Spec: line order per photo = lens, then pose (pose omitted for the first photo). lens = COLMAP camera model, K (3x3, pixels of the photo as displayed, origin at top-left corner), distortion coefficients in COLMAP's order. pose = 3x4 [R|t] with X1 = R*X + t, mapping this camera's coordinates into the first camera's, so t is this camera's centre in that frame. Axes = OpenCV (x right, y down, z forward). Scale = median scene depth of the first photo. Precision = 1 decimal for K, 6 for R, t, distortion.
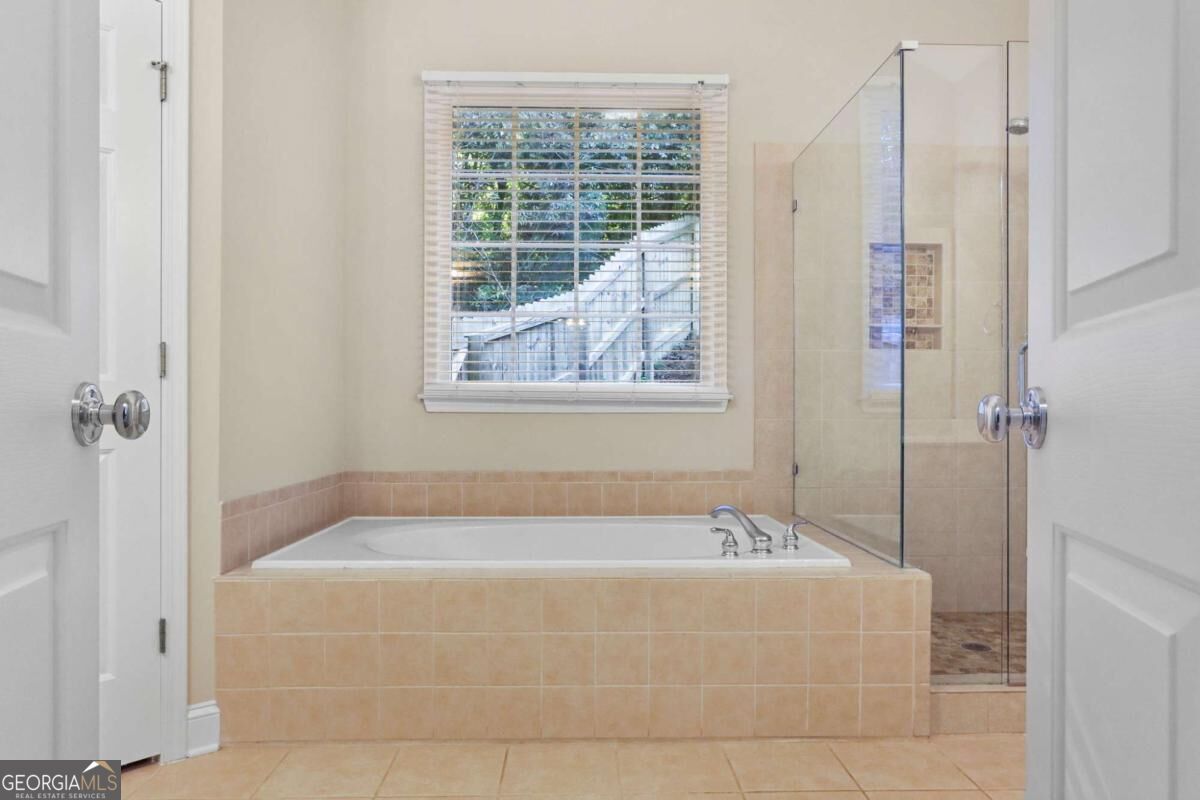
lens RADIAL K [[789.5, 0, 599.9], [0, 789.5, 402.0], [0, 0, 1]] dist [-0.009172, -0.001407]
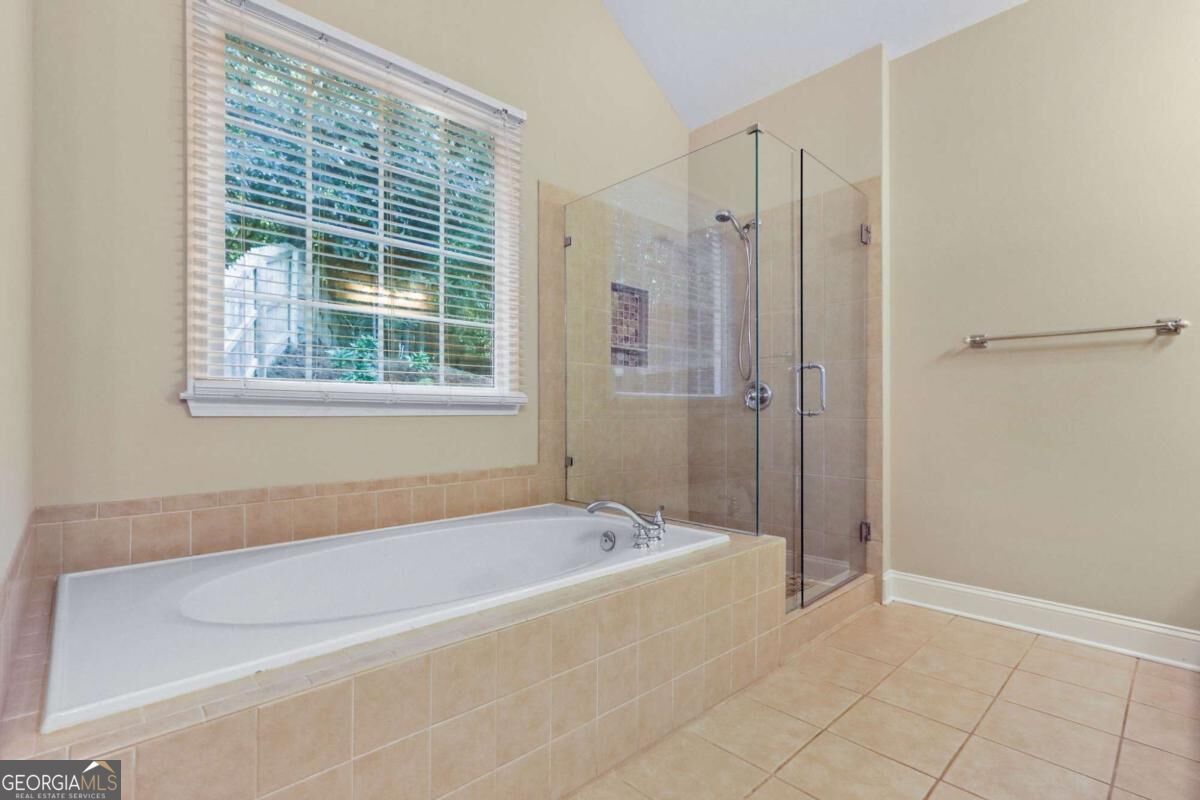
lens RADIAL K [[558.0, 0, 598.7], [0, 558.0, 405.7], [0, 0, 1]] dist [-0.000720, 0.000128]
pose [[0.750886, 0.004630, 0.660415, -0.279035], [-0.003759, 0.999989, -0.002737, 0.002265], [-0.660421, -0.000427, 0.750895, 0.337192]]
